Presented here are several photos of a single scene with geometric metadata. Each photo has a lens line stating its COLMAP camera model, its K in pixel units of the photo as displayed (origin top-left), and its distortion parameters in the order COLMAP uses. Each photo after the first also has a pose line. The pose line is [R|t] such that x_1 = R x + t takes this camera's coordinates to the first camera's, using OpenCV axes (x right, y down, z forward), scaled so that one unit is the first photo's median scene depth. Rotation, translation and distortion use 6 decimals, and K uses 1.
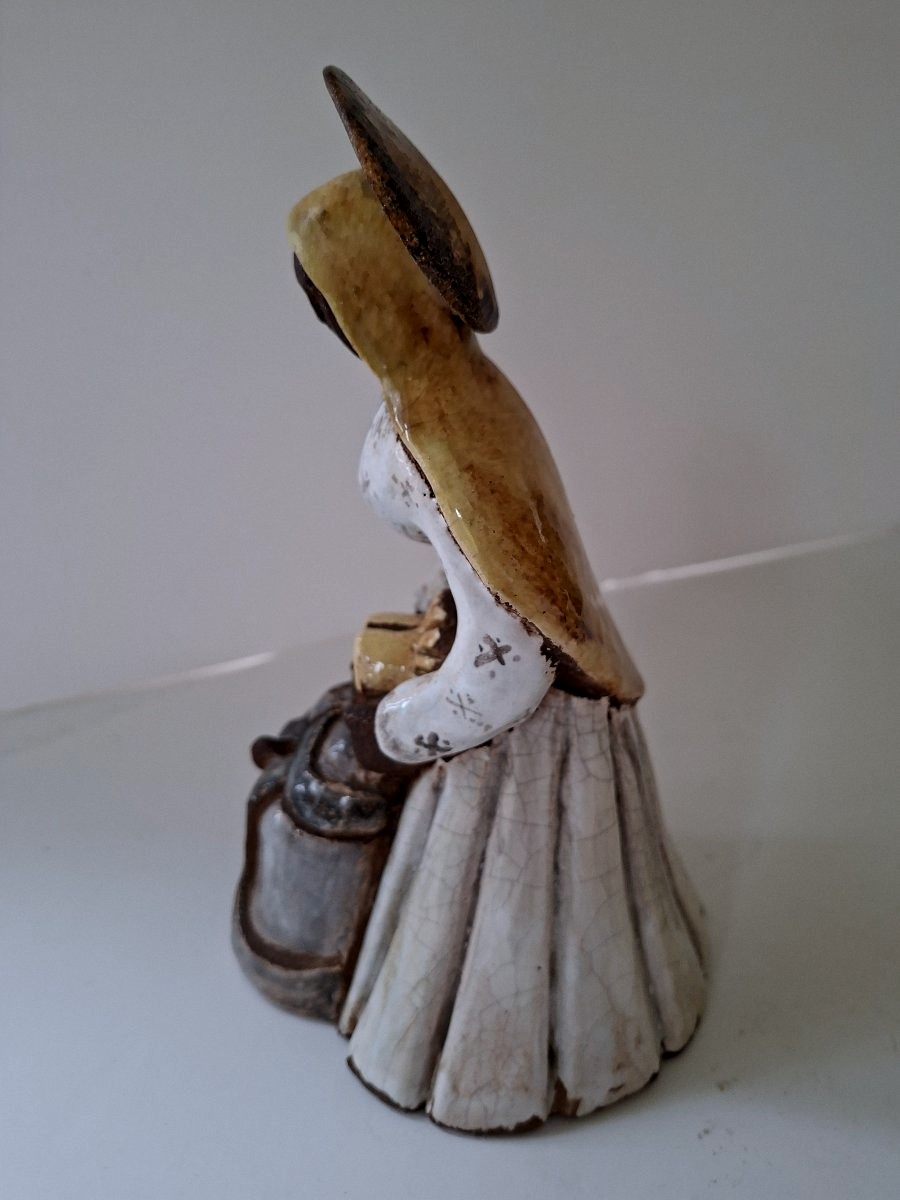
lens RADIAL K [[870.3, 0, 451.2], [0, 870.3, 609.5], [0, 0, 1]] dist [0.003661, -0.081953]
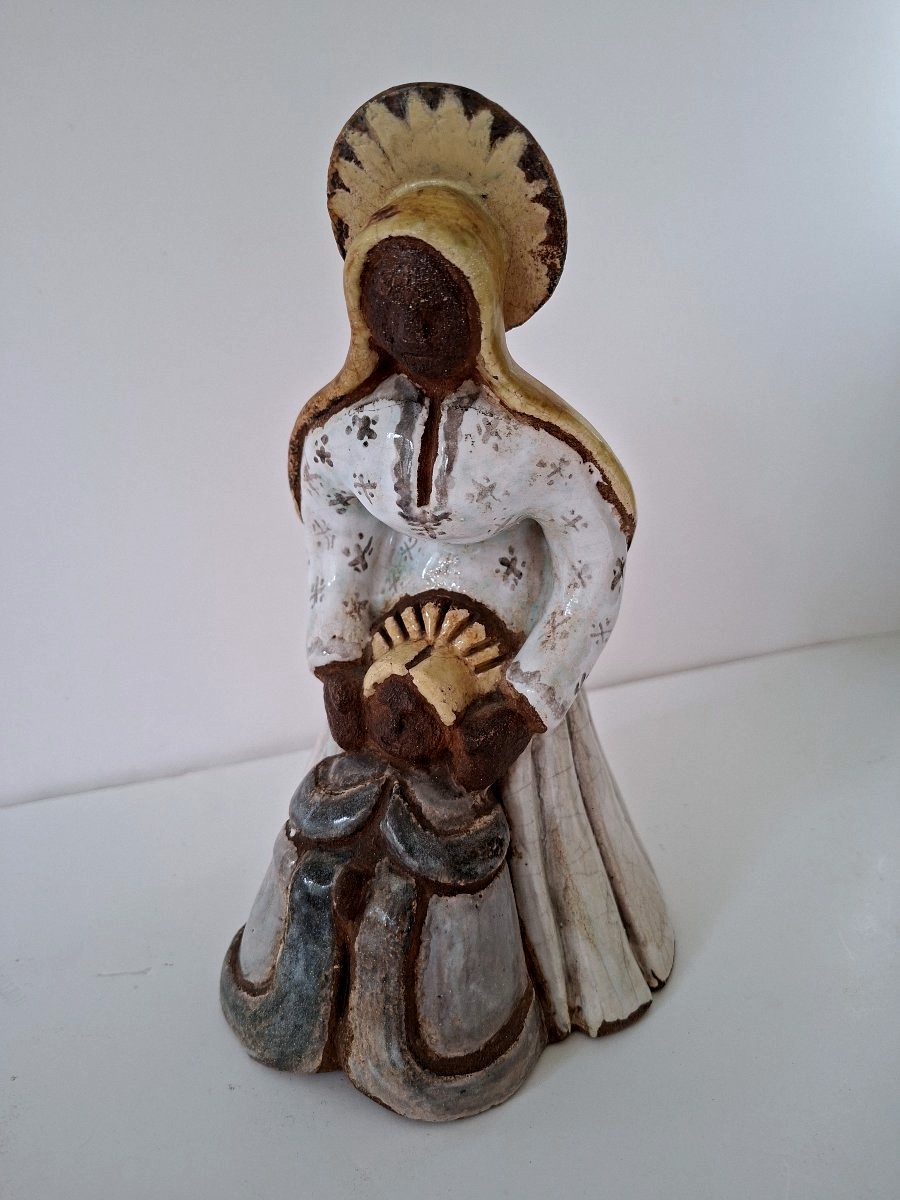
lens RADIAL K [[868.9, 0, 450.0], [0, 868.9, 600.0], [0, 0, 1]] dist [0.004165, -0.071105]
pose [[0.261794, -0.351397, 0.898879, -1.100882], [0.435318, 0.874233, 0.214978, -0.275634], [-0.861372, 0.335018, 0.381839, 0.708631]]
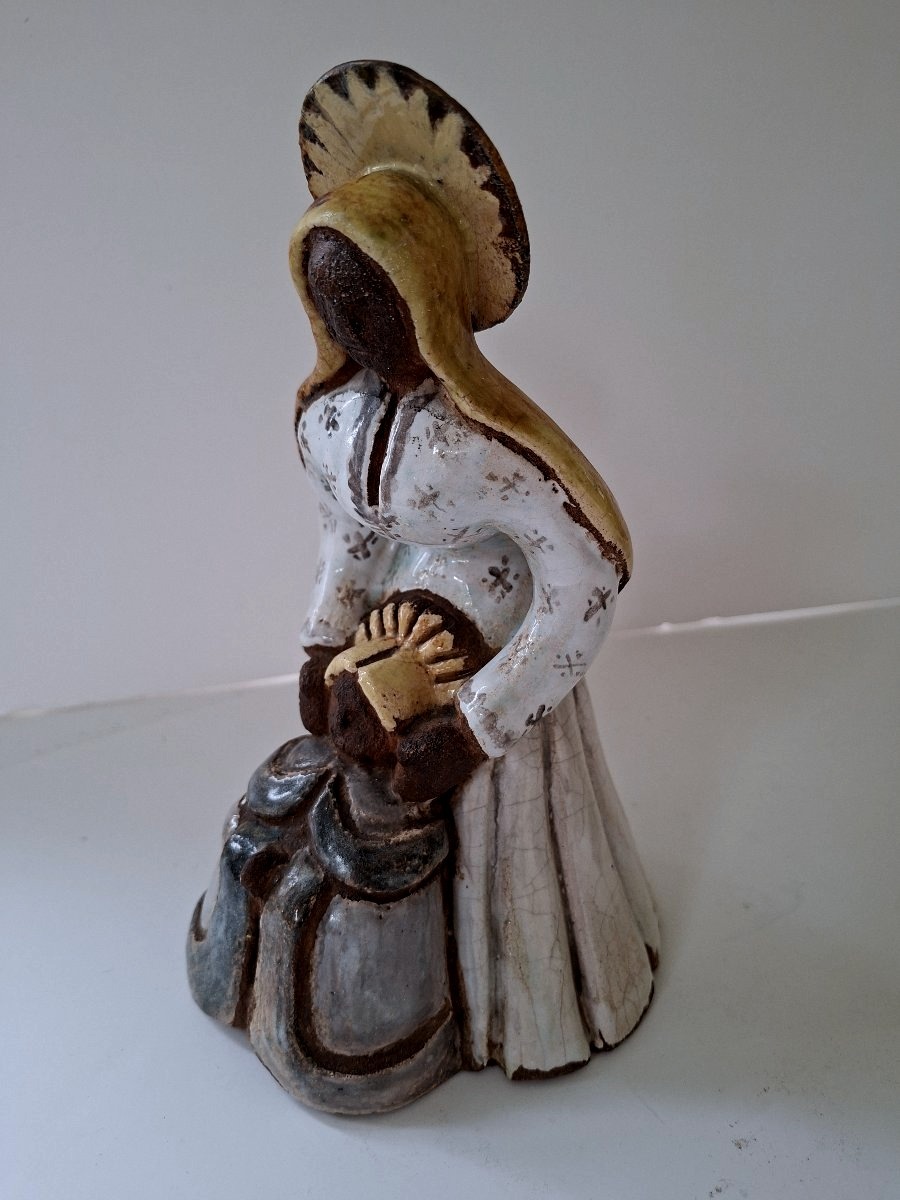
lens RADIAL K [[870.3, 0, 451.2], [0, 870.3, 609.5], [0, 0, 1]] dist [0.003661, -0.081953]
pose [[0.574715, -0.333297, 0.747406, -0.867603], [0.350422, 0.925566, 0.143290, -0.162385], [-0.739532, 0.179557, 0.648731, 0.388162]]
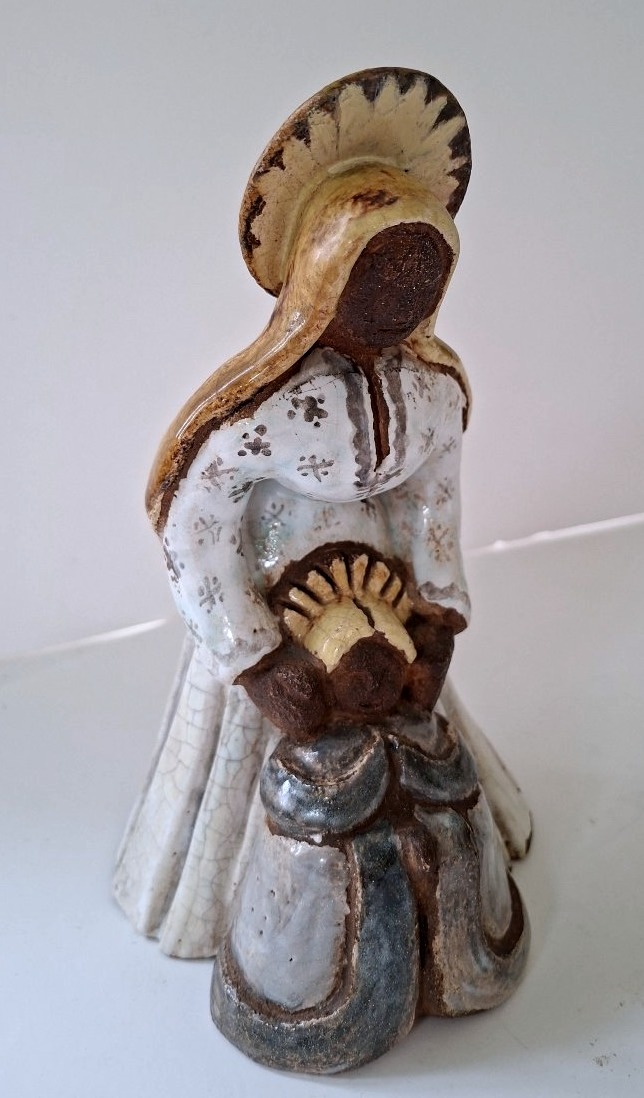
lens RADIAL K [[875.8, 0, 382.4], [0, 875.8, 486.6], [0, 0, 1]] dist [0.043456, -0.000633]
pose [[-0.515034, -0.336217, 0.788479, -0.987681], [0.391024, 0.726418, 0.565170, -0.769785], [-0.762785, 0.599395, -0.242661, 1.386618]]
